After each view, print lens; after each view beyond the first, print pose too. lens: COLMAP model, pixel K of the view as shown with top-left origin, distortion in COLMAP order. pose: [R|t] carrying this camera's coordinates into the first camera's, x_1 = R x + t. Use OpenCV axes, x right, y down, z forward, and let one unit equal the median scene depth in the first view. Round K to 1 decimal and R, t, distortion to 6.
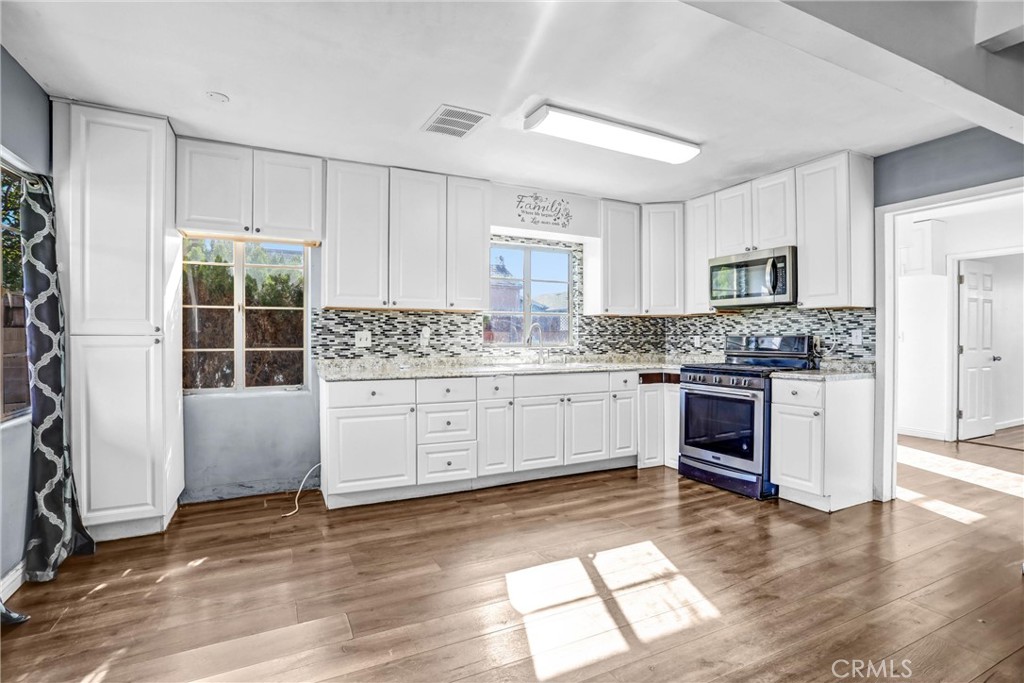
lens RADIAL K [[501.5, 0, 515.2], [0, 501.5, 336.6], [0, 0, 1]] dist [-0.040923, 0.001974]
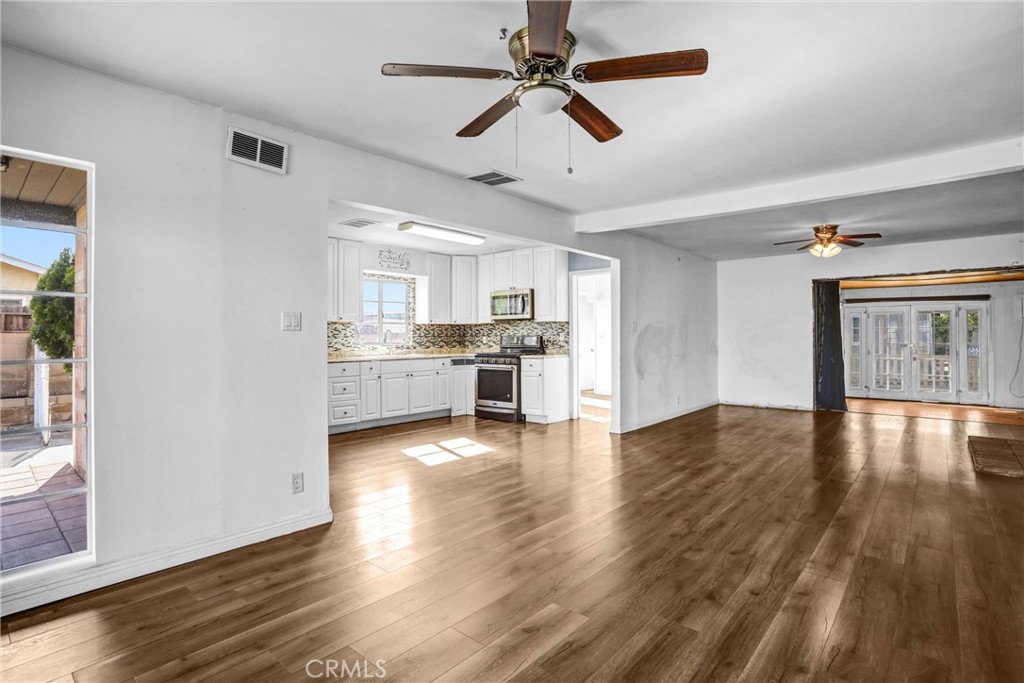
lens RADIAL K [[501.5, 0, 514.7], [0, 501.5, 334.8], [0, 0, 1]] dist [-0.040923, 0.001974]
pose [[0.921282, -0.005246, 0.388860, -0.225956], [0.007166, 0.999968, -0.003489, -0.000808], [-0.388829, 0.006001, 0.921290, -0.679799]]
